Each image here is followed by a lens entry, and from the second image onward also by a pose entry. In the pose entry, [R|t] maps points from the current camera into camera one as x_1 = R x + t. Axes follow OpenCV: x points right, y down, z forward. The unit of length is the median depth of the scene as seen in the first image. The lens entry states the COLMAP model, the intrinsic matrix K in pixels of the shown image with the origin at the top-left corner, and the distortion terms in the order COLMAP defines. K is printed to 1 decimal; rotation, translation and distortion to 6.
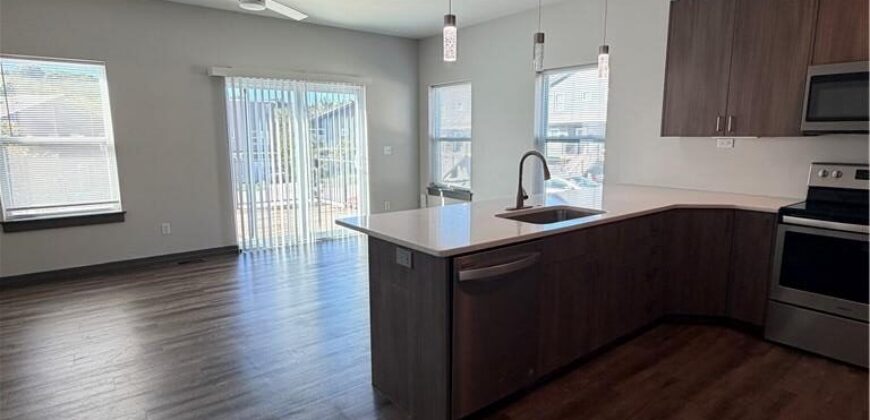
lens RADIAL K [[463.2, 0, 433.6], [0, 463.2, 207.2], [0, 0, 1]] dist [-0.000235, -0.000665]
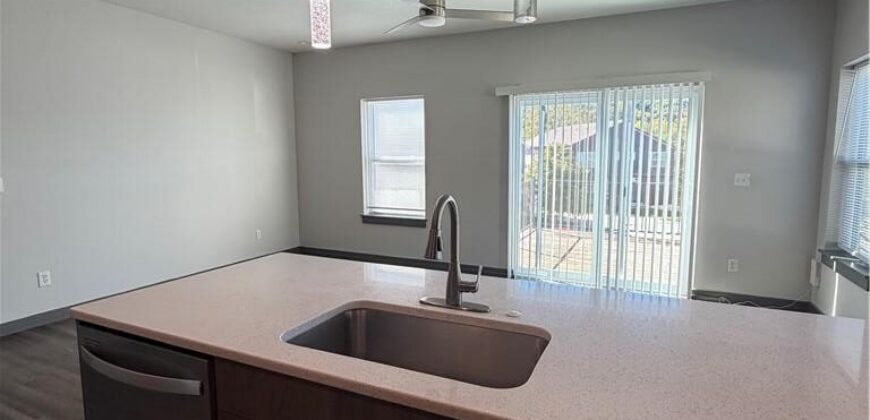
lens RADIAL K [[463.2, 0, 433.6], [0, 463.2, 207.2], [0, 0, 1]] dist [-0.000235, -0.000665]
pose [[0.446210, 0.103538, -0.888919, 0.364518], [-0.138193, 0.989343, 0.045866, -0.073010], [0.884194, 0.102377, 0.455763, 0.441718]]
